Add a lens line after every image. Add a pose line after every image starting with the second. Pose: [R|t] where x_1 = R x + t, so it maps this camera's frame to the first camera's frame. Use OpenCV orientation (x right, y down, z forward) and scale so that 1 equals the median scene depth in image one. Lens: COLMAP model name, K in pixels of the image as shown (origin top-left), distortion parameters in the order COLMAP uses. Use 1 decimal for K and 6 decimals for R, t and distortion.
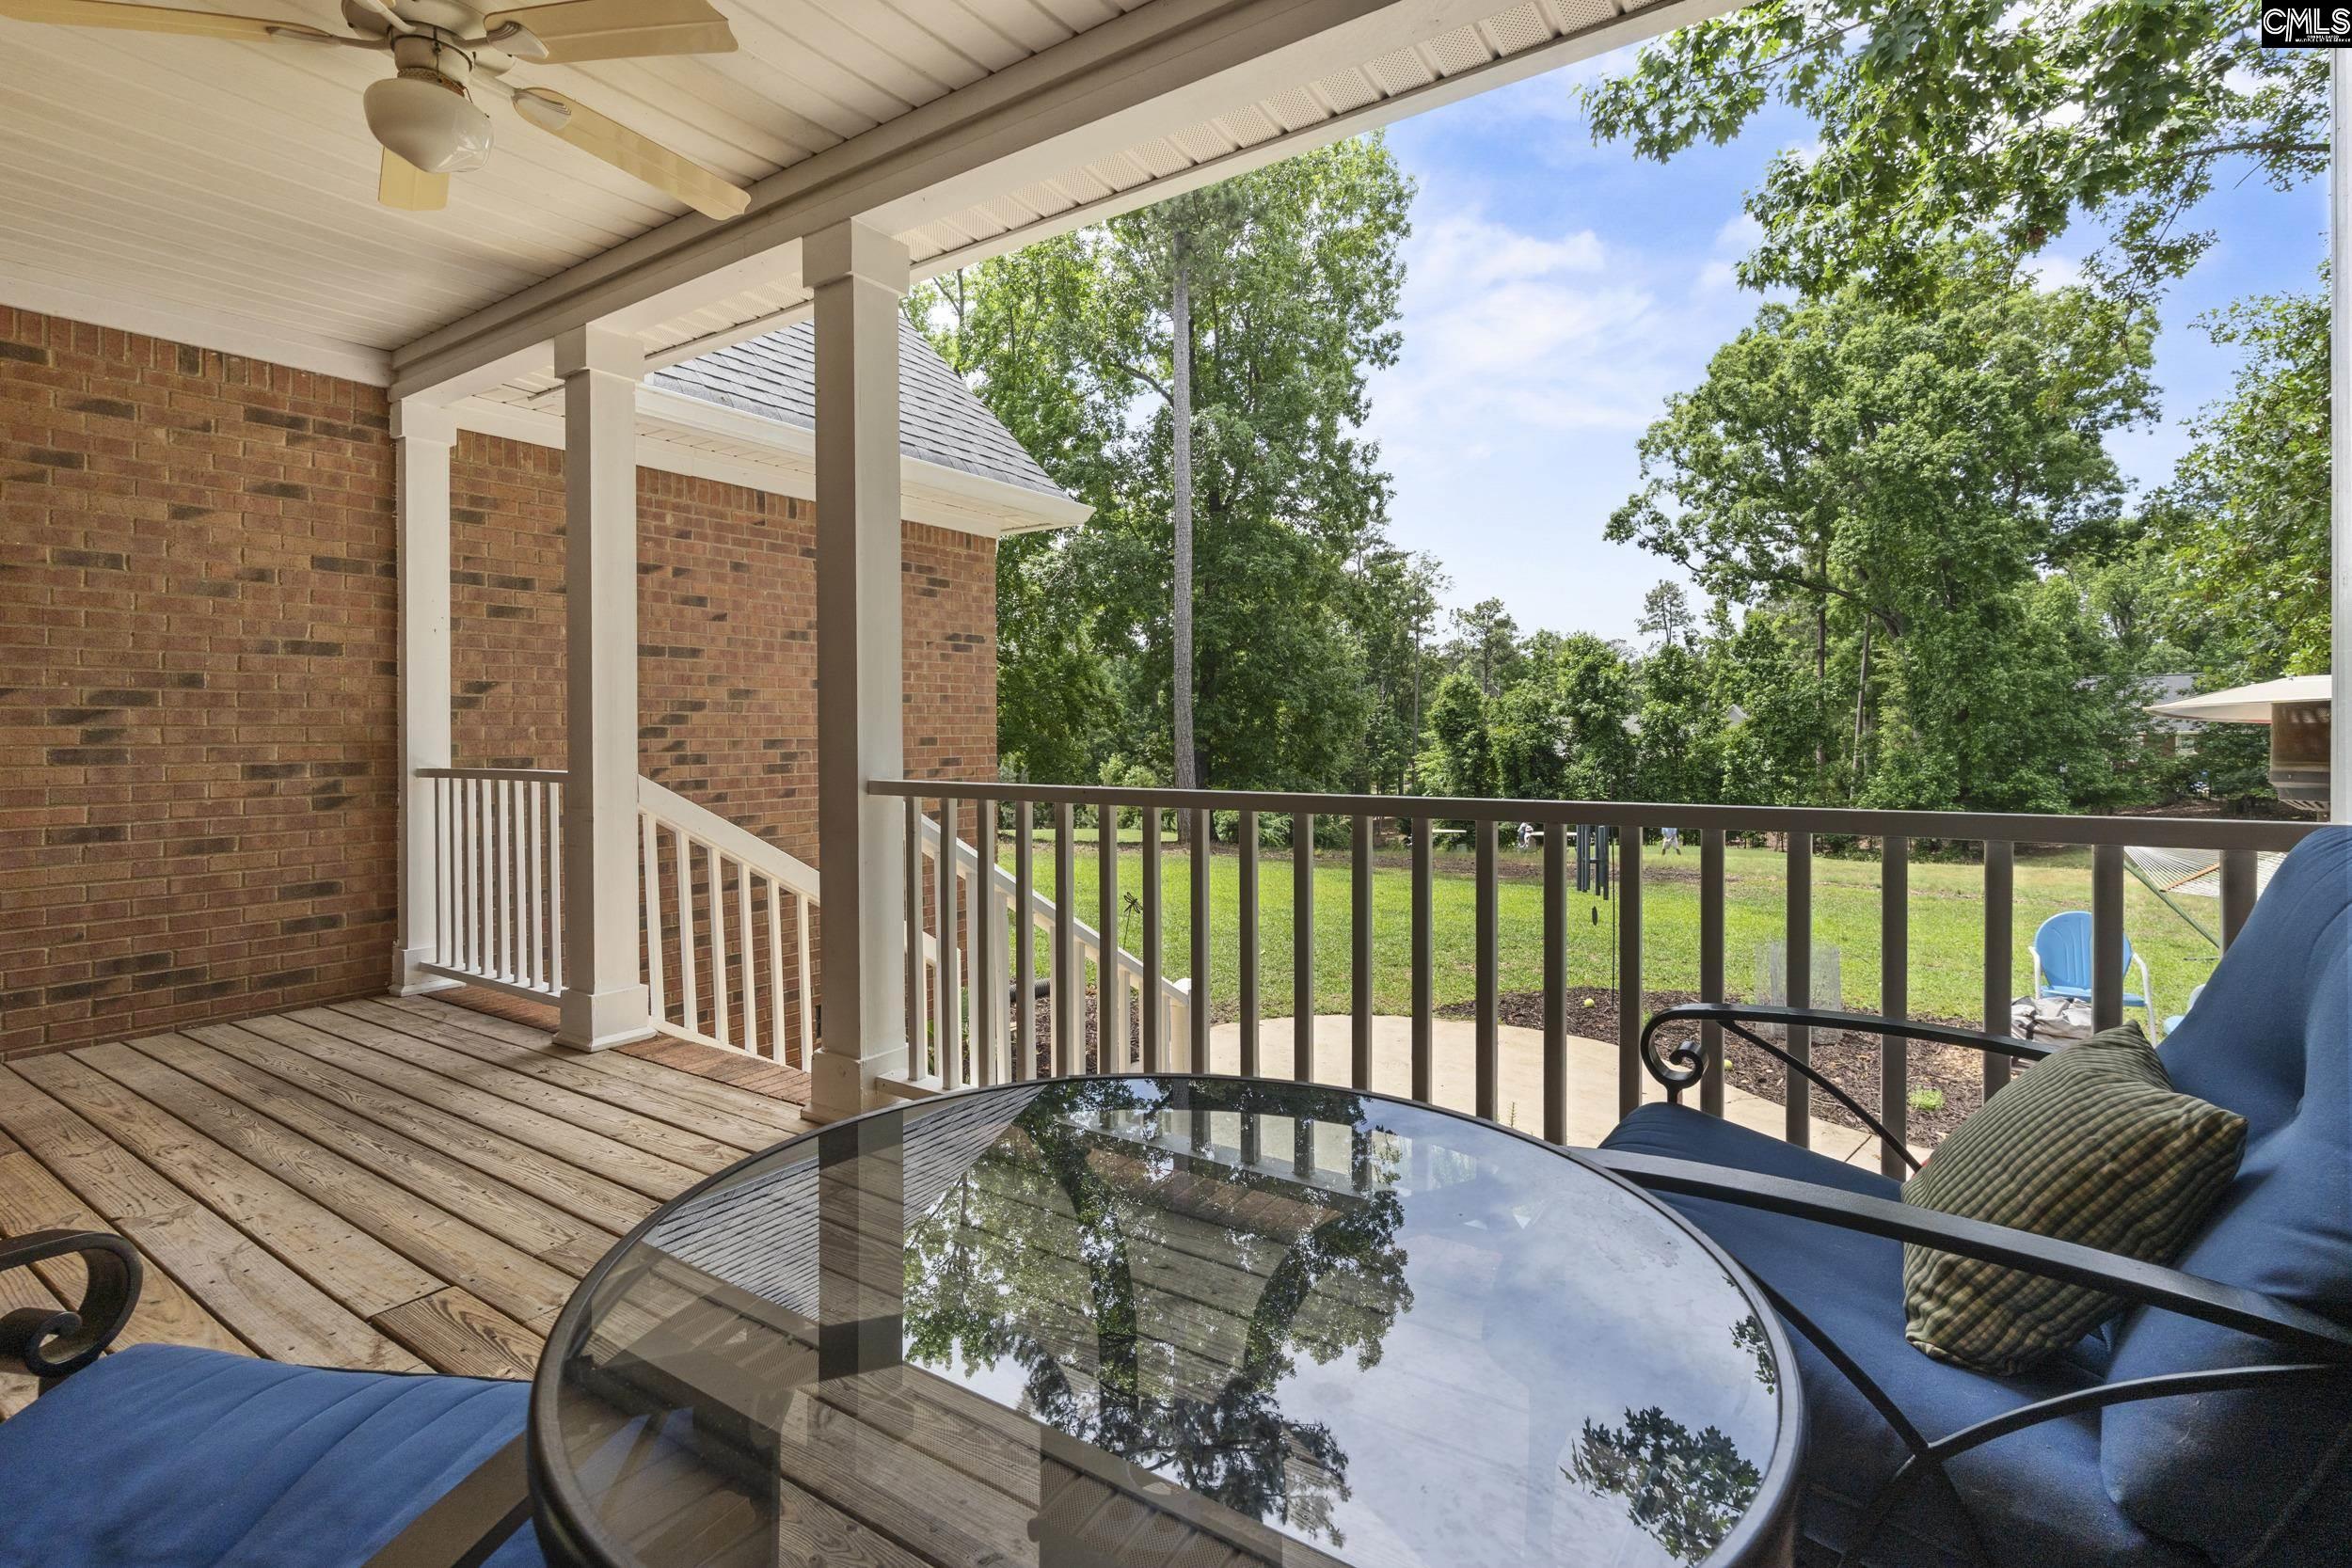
lens RADIAL K [[1119.8, 0, 1177.8], [0, 1119.8, 743.4], [0, 0, 1]] dist [0.002269, -0.000033]
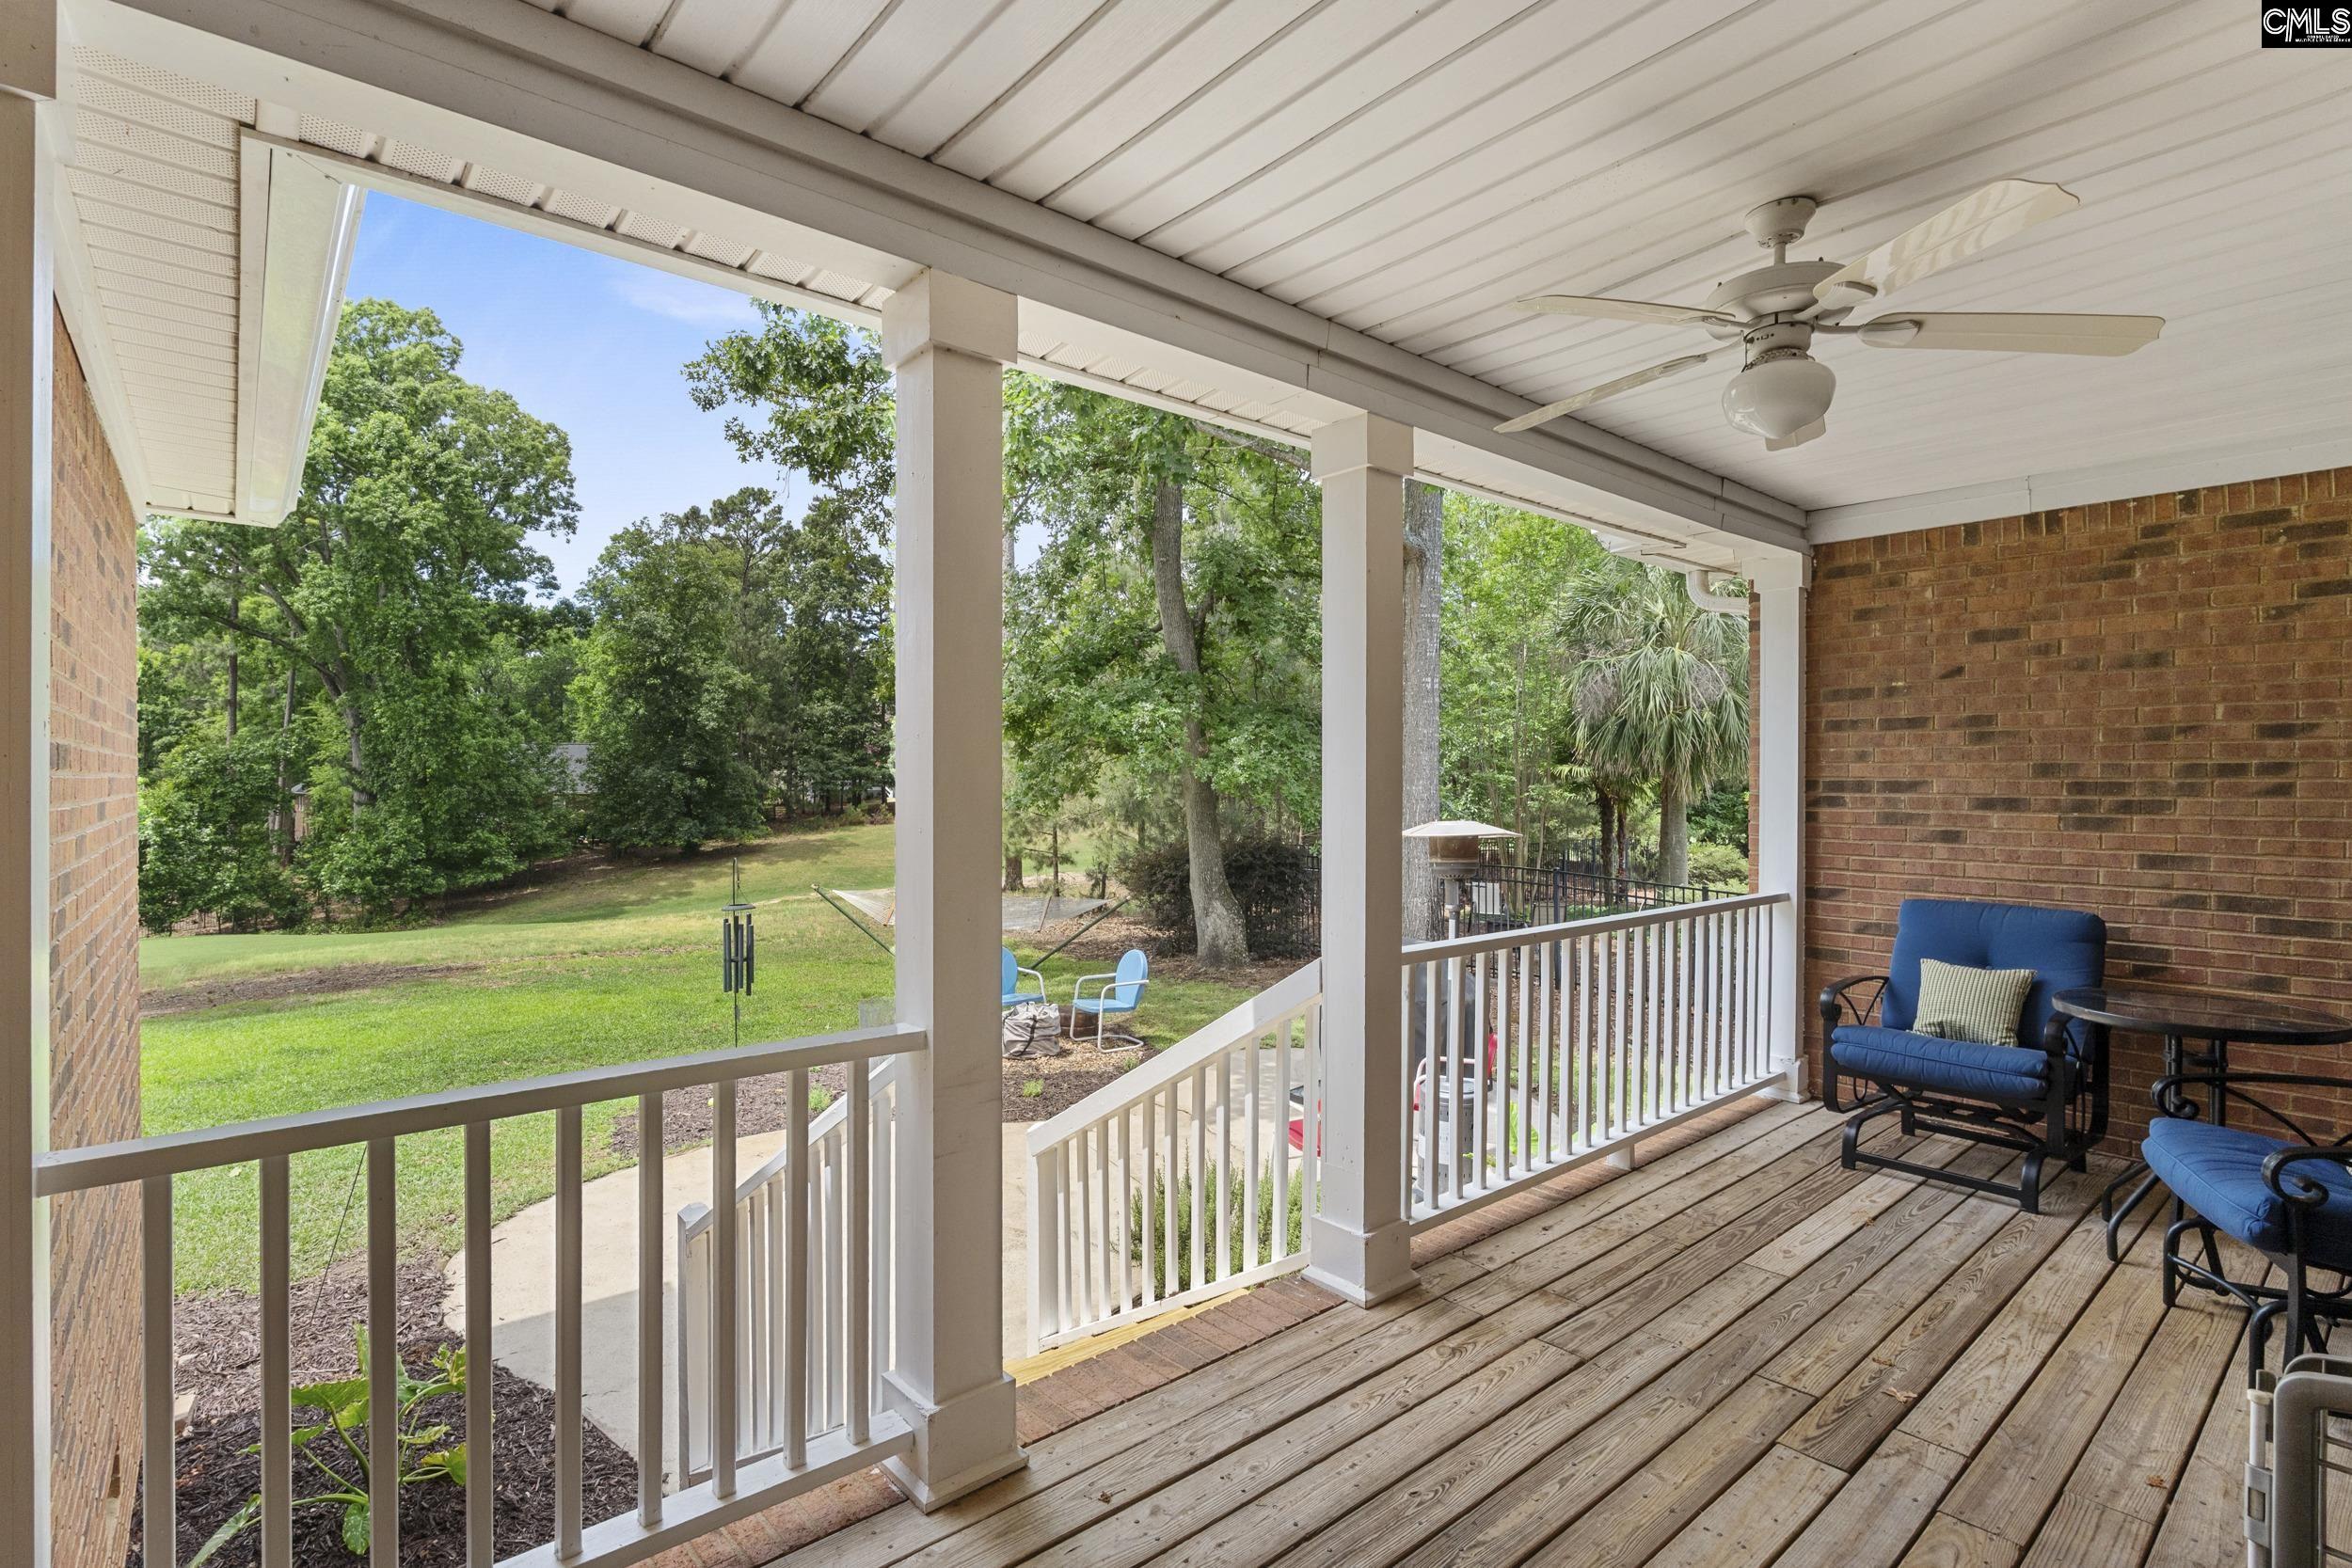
lens RADIAL K [[1119.8, 0, 1173.3], [0, 1119.8, 792.1], [0, 0, 1]] dist [0.002269, -0.000033]
pose [[0.258652, -0.002905, 0.965966, -0.115468], [0.005937, 0.999981, 0.001417, -0.010559], [-0.965952, 0.005369, 0.258664, 0.079005]]
